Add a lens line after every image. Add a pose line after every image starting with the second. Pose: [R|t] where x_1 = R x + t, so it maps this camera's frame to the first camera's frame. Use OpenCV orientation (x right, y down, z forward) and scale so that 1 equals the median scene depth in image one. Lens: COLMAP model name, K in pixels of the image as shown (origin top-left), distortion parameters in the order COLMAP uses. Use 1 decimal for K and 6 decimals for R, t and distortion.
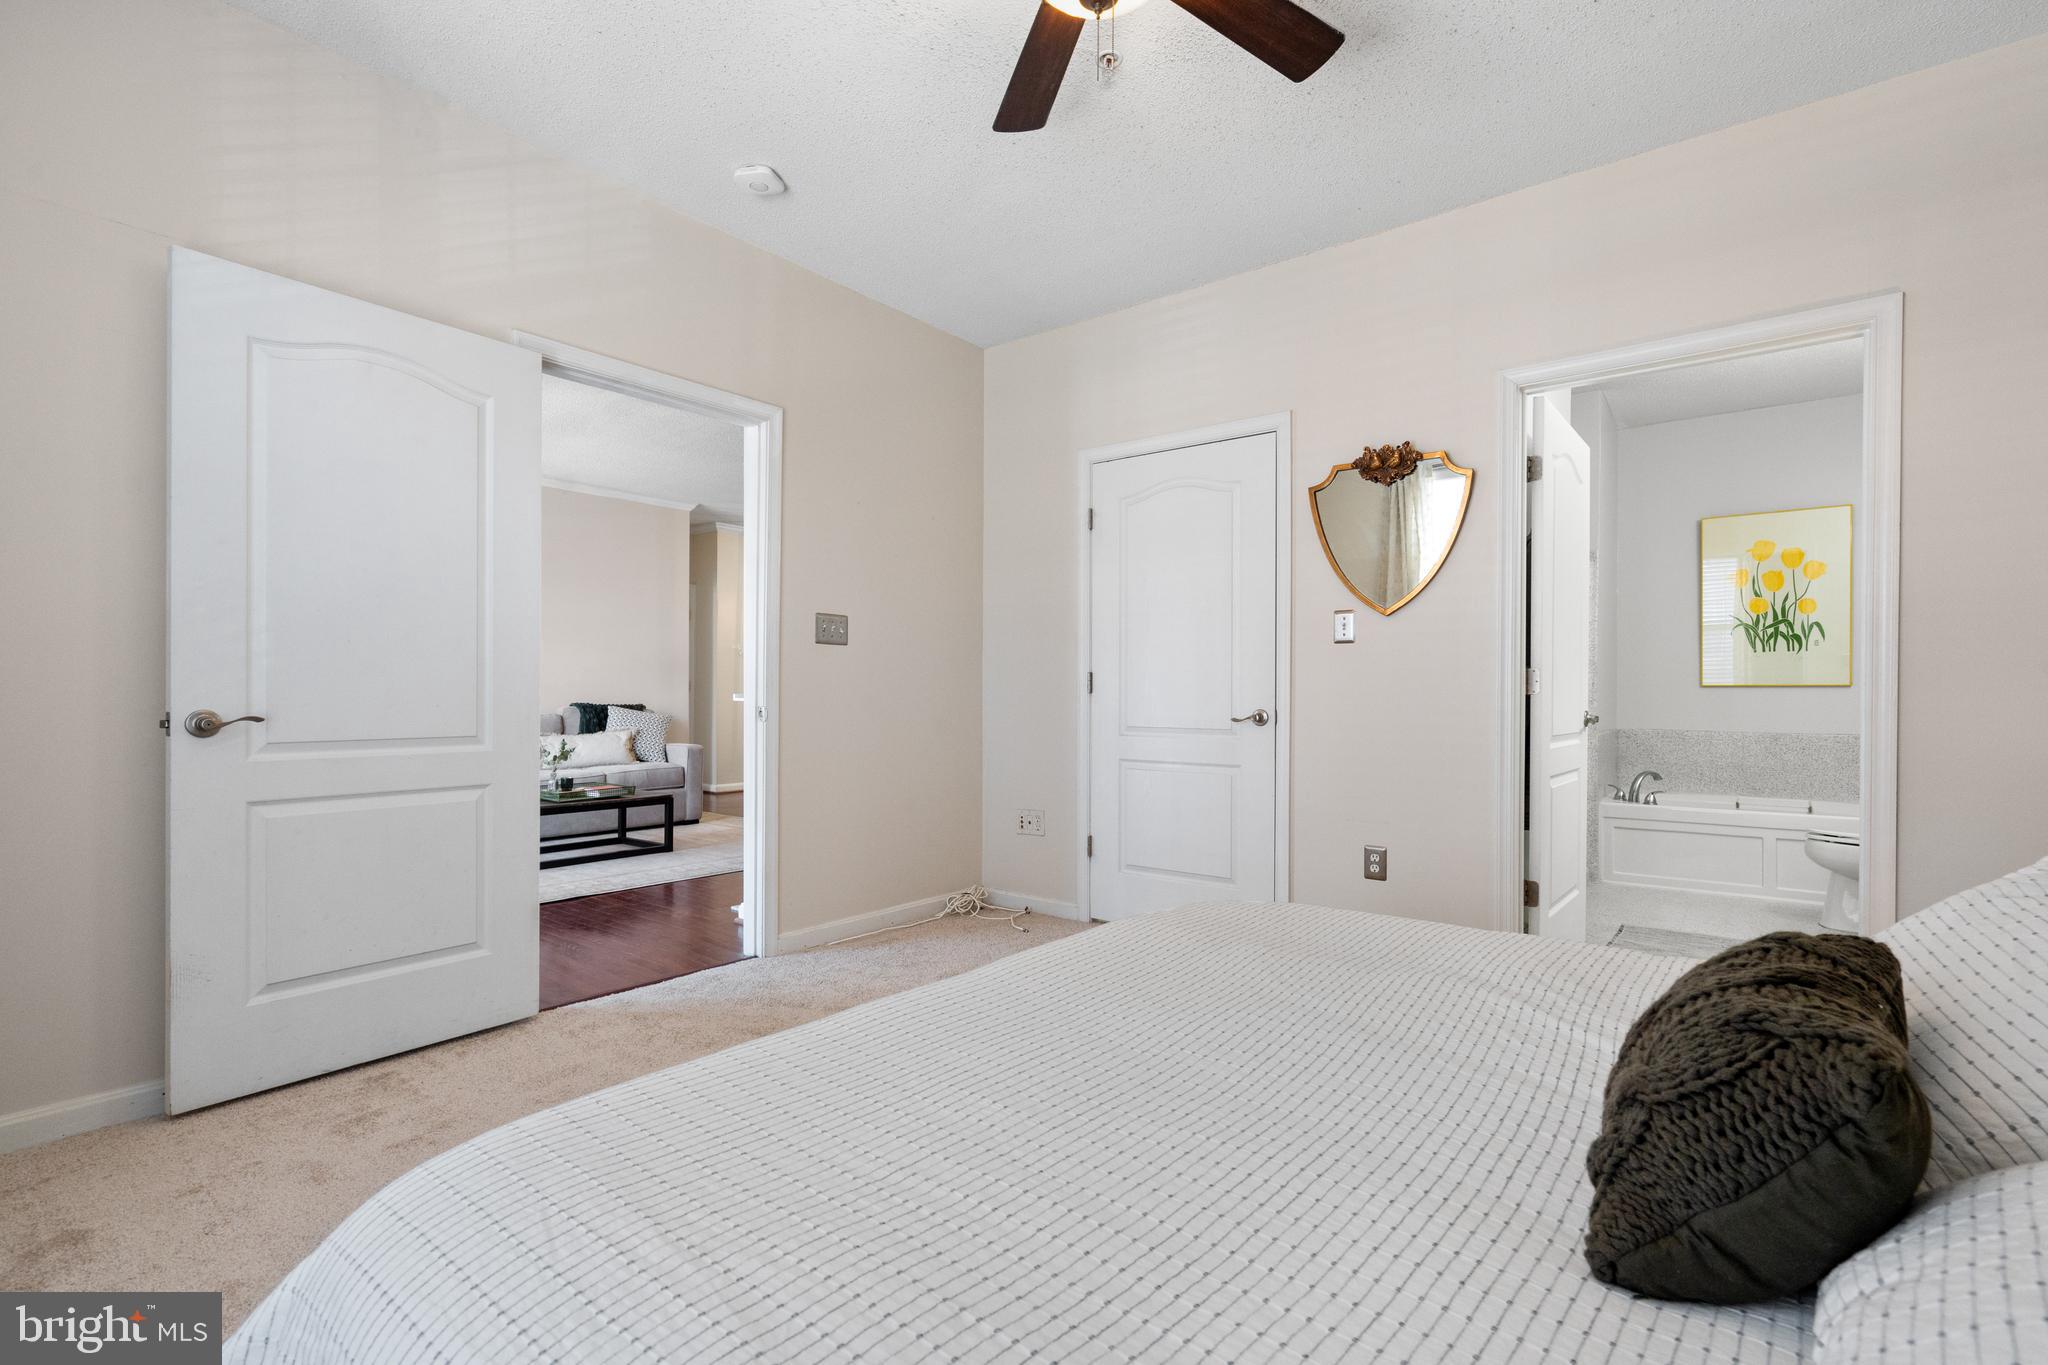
lens RADIAL K [[931.8, 0, 1014.0], [0, 931.8, 696.9], [0, 0, 1]] dist [-0.005231, 0.003821]
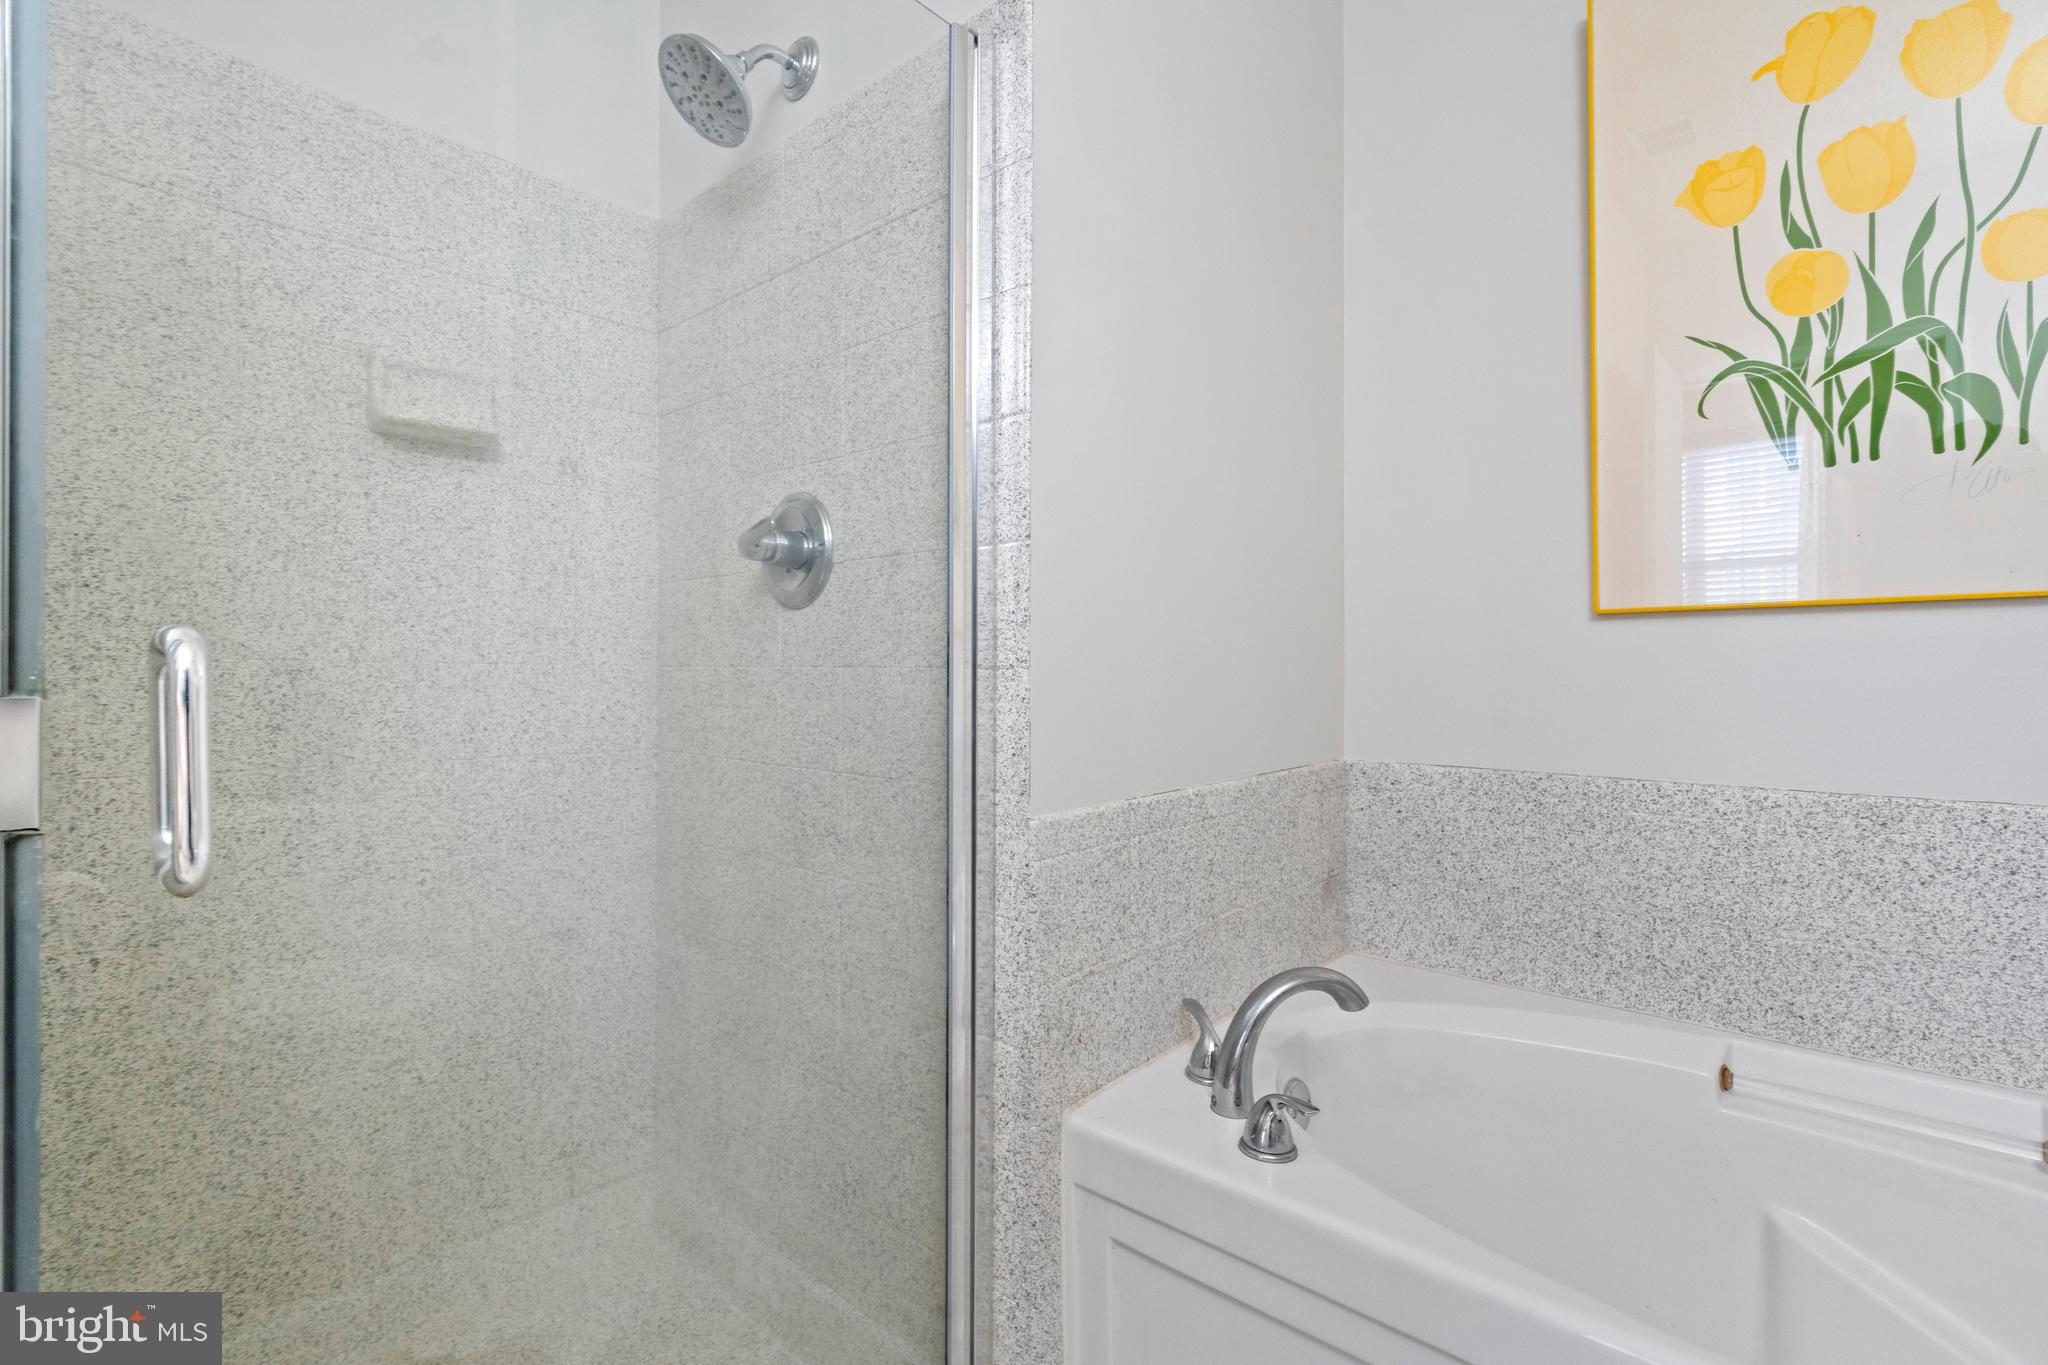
lens RADIAL K [[931.8, 0, 1028.9], [0, 931.8, 675.6], [0, 0, 1]] dist [-0.005231, 0.003821]
pose [[0.998550, -0.005975, -0.053496, 0.613394], [0.005895, 0.999981, -0.001654, 0.006373], [0.053505, 0.001337, 0.998567, 0.750084]]
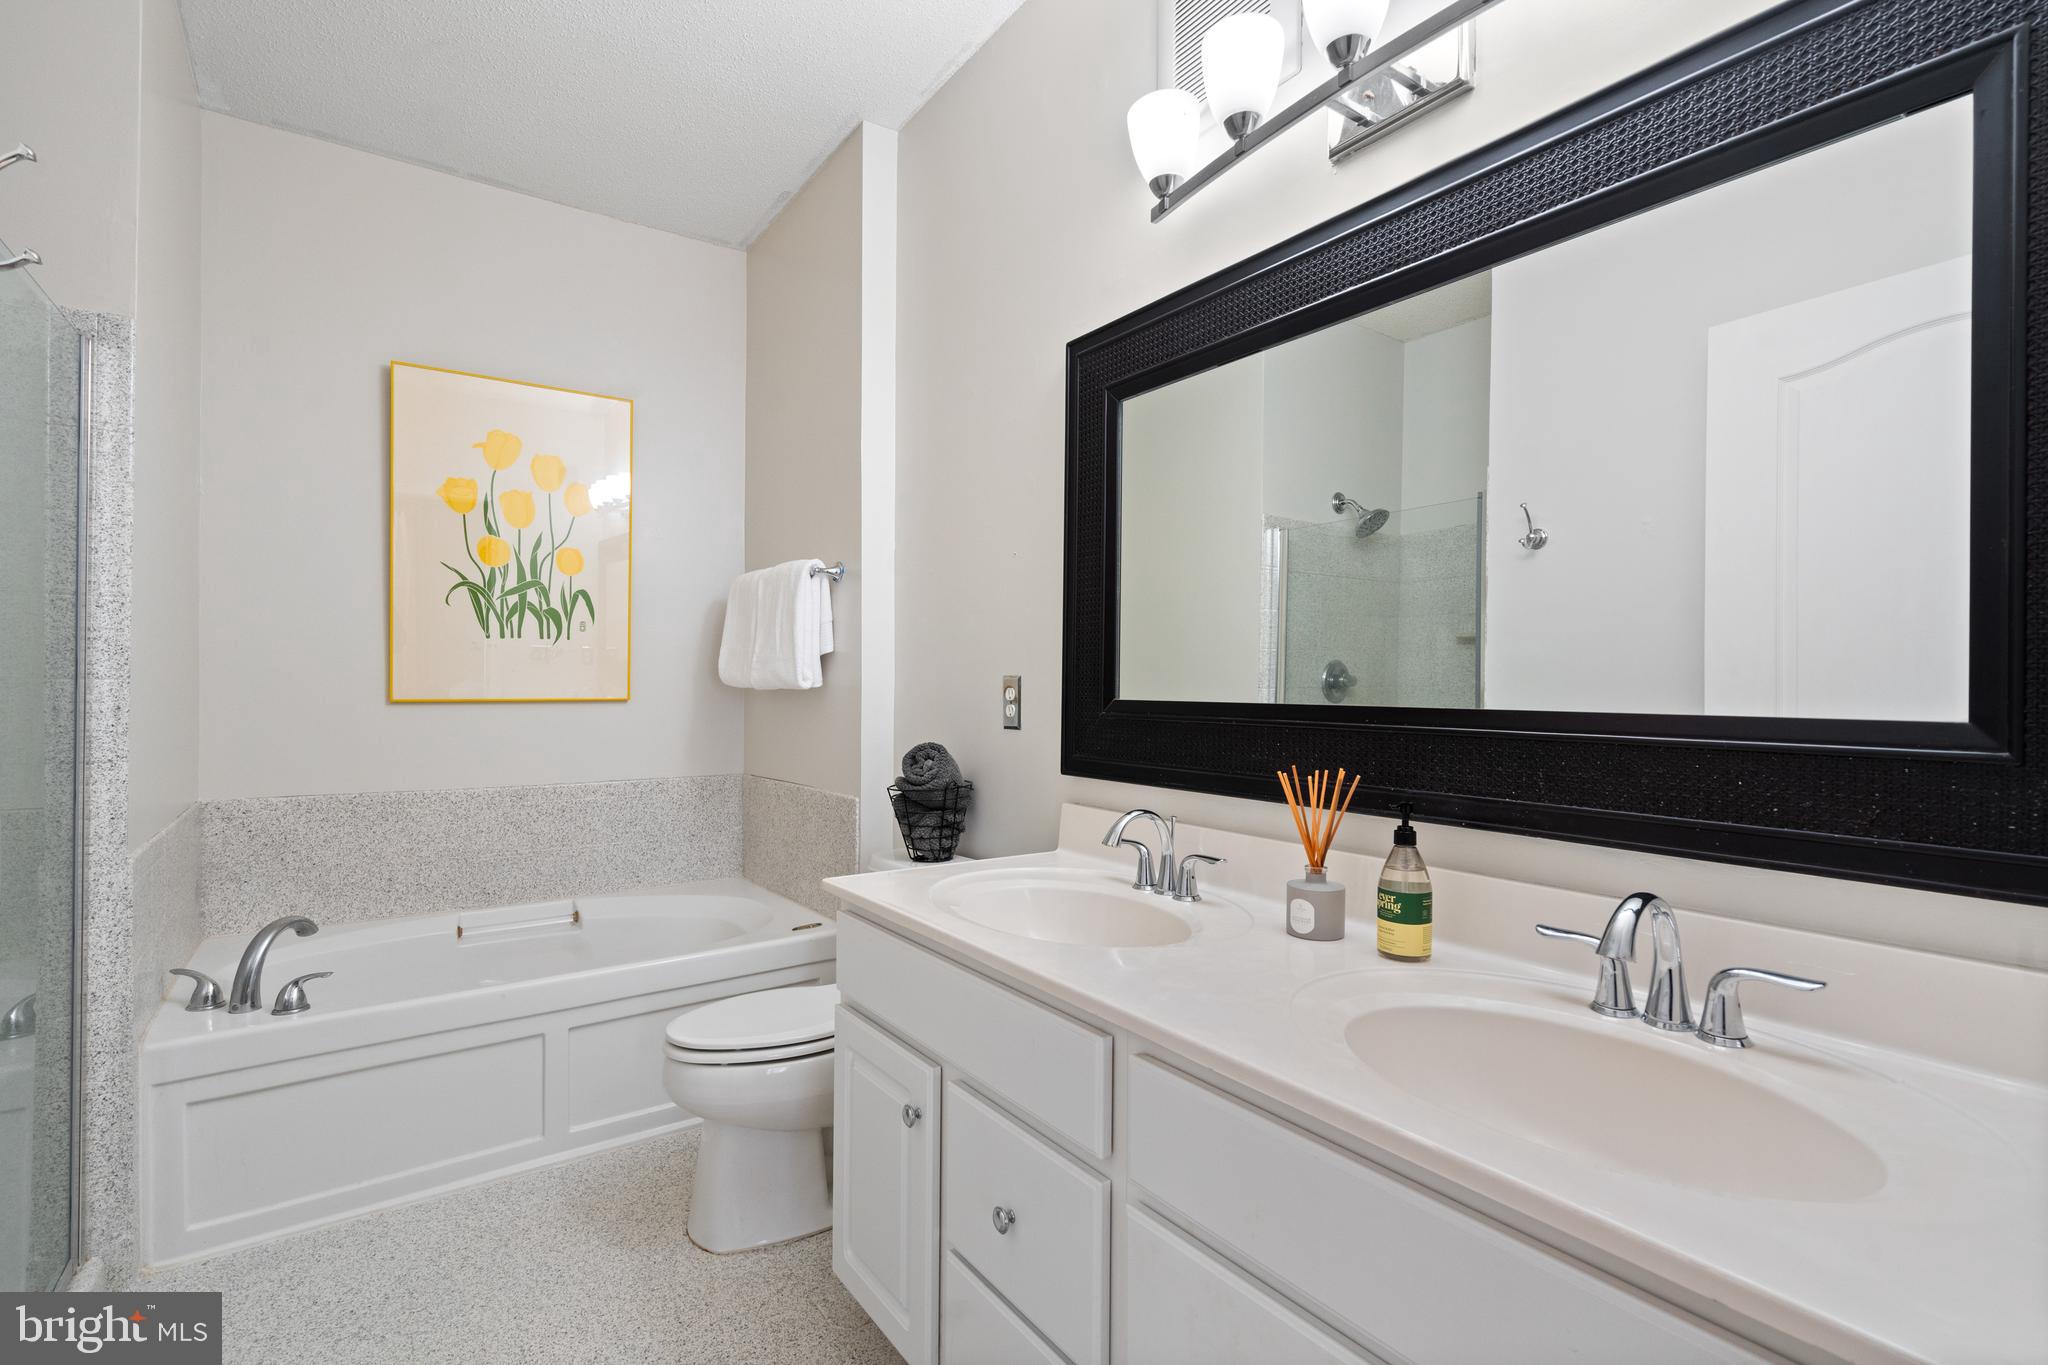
lens RADIAL K [[931.8, 0, 1016.7], [0, 931.8, 682.9], [0, 0, 1]] dist [-0.005231, 0.003821]
pose [[0.276412, -0.003210, 0.961034, 0.372655], [-0.002953, 0.999987, 0.004189, -0.025736], [-0.961035, -0.003996, 0.276399, 0.568729]]
